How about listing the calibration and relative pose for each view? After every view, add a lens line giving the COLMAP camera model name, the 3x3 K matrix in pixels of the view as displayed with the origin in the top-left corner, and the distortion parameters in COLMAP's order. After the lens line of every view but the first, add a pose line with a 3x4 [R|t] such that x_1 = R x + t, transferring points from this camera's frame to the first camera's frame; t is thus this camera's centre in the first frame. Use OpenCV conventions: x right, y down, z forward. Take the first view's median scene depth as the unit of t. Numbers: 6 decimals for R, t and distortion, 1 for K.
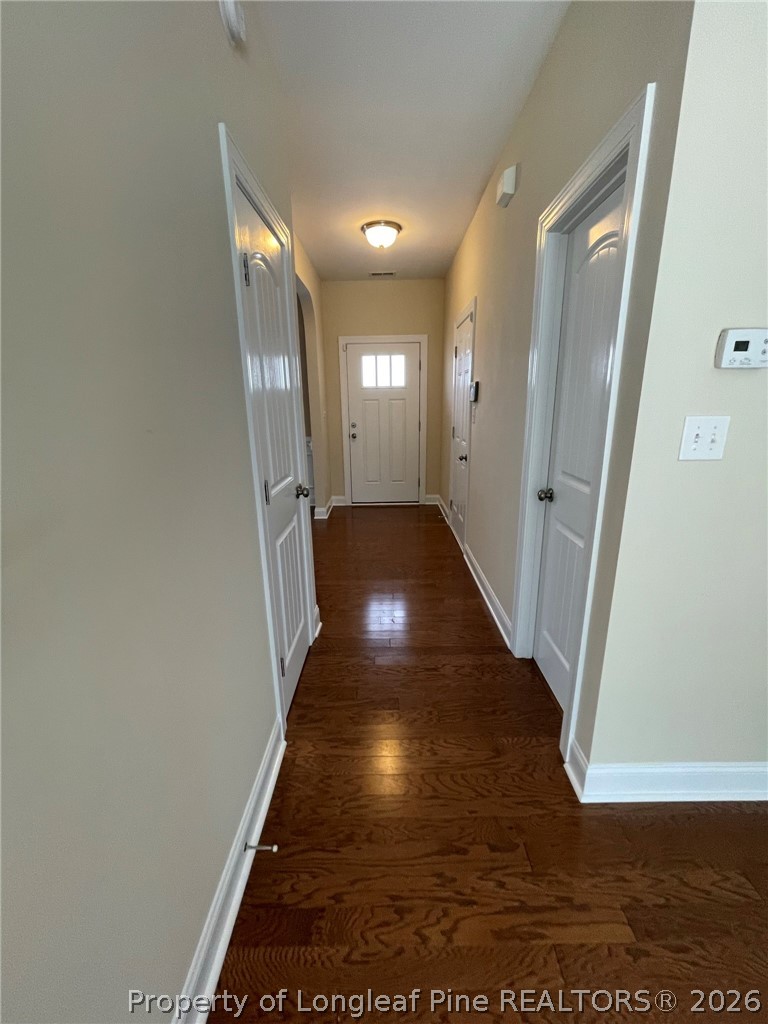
lens RADIAL K [[414.8, 0, 384.0], [0, 414.8, 512.0], [0, 0, 1]] dist [0.001644, 0.000603]
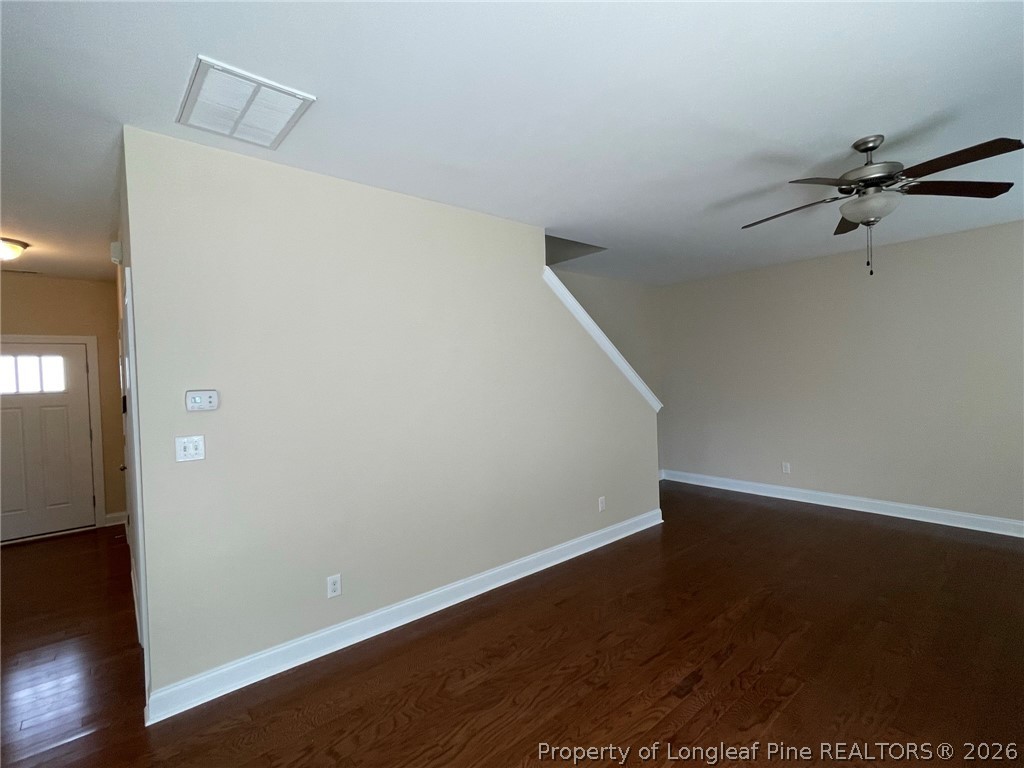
lens RADIAL K [[470.2, 0, 511.0], [0, 470.2, 397.8], [0, 0, 1]] dist [0.000083, 0.000832]
pose [[0.741093, -0.034961, 0.670491, 0.080785], [0.191698, 0.968091, -0.161405, 0.041439], [-0.643454, 0.248148, 0.724148, -0.286242]]
